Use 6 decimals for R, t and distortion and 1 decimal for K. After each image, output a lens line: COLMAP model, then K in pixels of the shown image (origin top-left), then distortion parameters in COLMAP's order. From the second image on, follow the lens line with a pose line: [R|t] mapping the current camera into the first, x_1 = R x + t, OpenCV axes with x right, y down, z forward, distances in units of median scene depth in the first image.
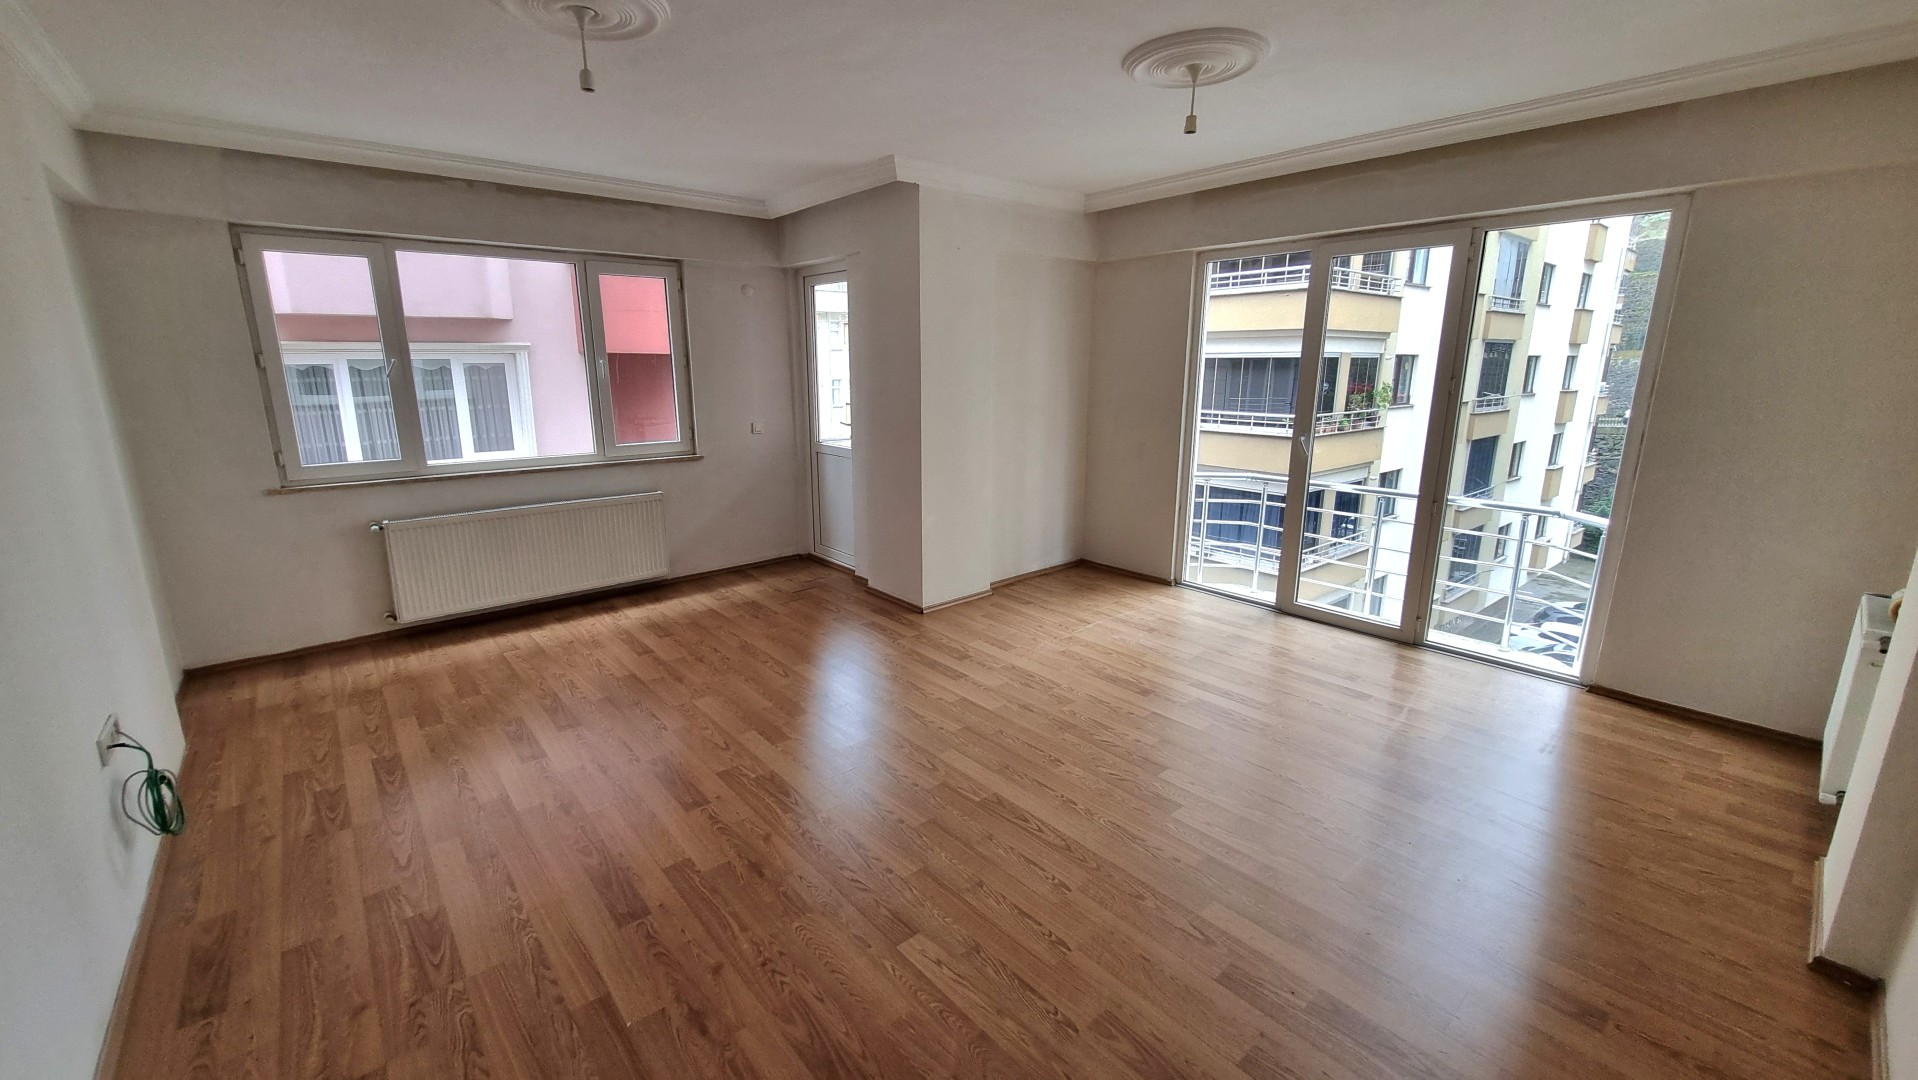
lens RADIAL K [[753.7, 0, 931.5], [0, 753.7, 532.1], [0, 0, 1]] dist [-0.001255, 0.006609]
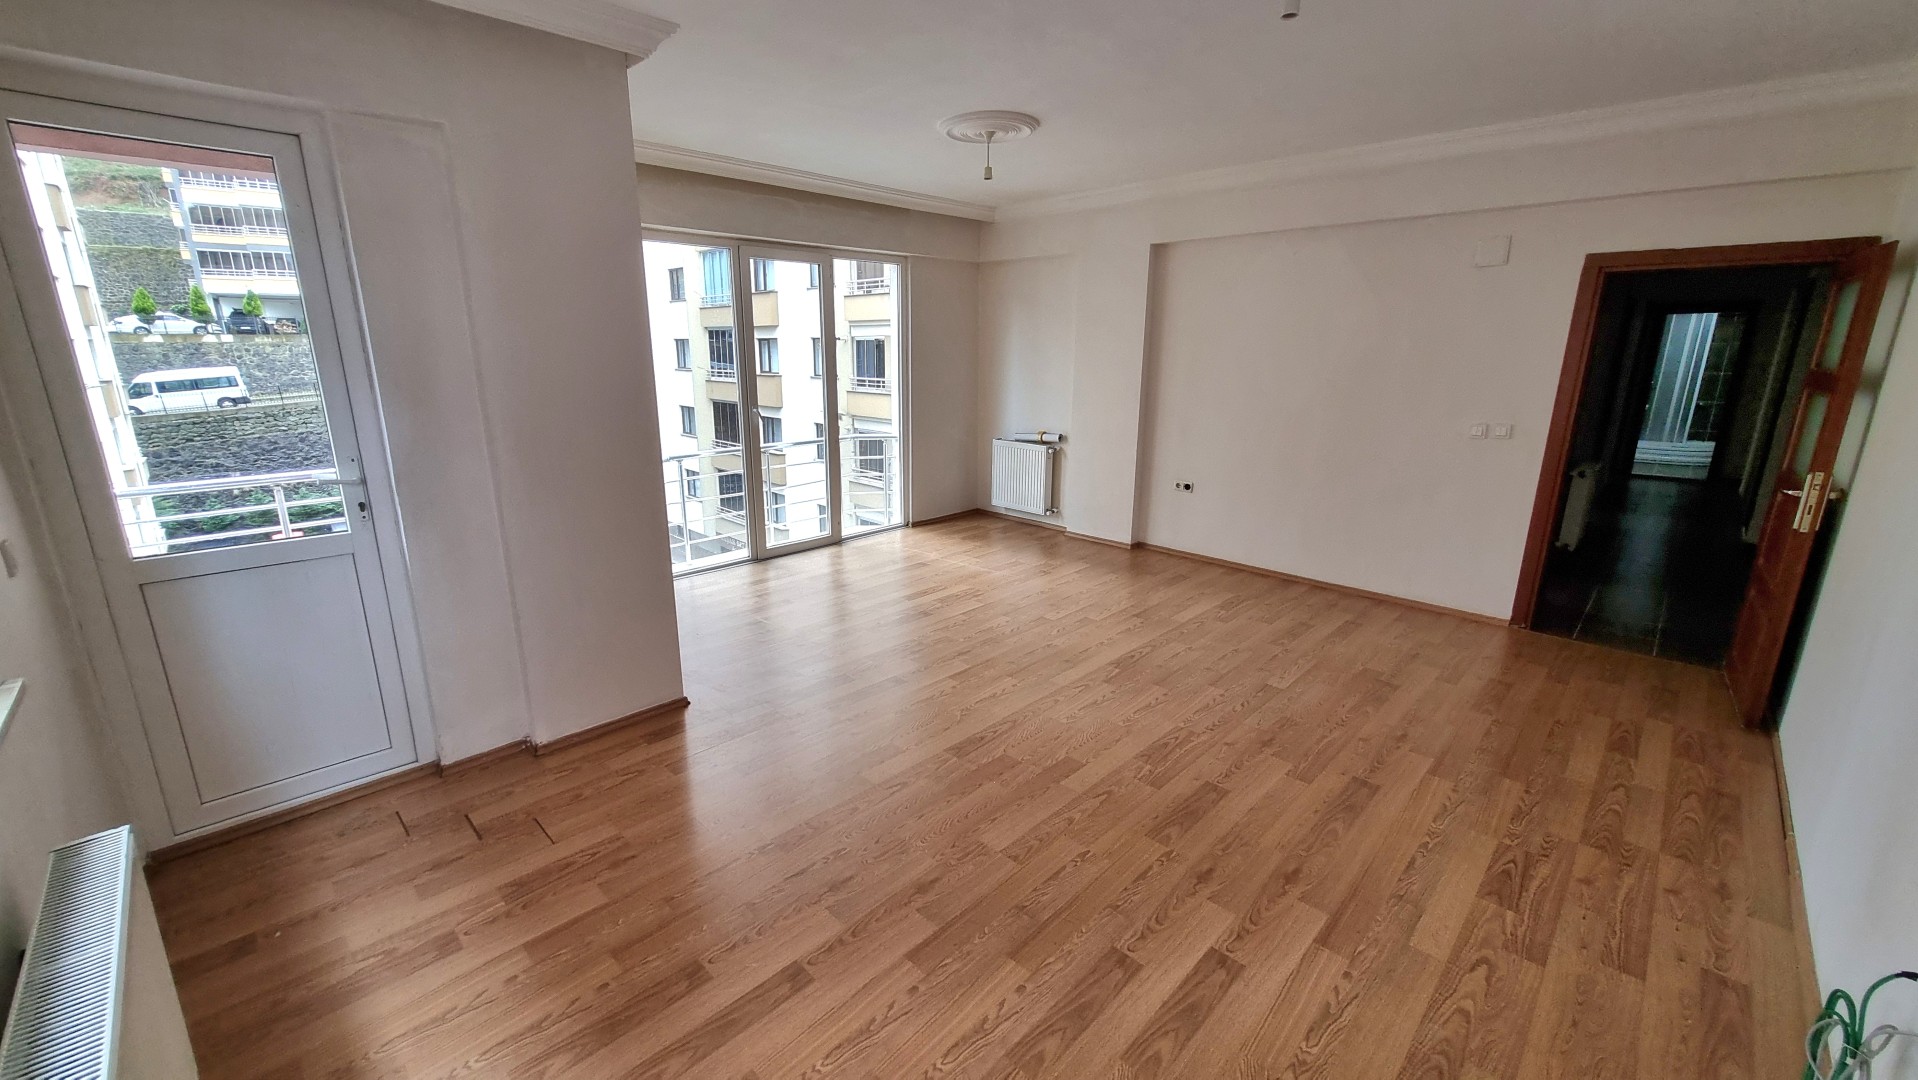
lens RADIAL K [[753.7, 0, 931.5], [0, 753.7, 532.1], [0, 0, 1]] dist [-0.001255, 0.006609]
pose [[-0.085359, -0.241606, 0.966613, -1.317154], [0.222201, 0.941104, 0.254852, -0.338134], [-0.971257, 0.236536, -0.026646, 1.483447]]
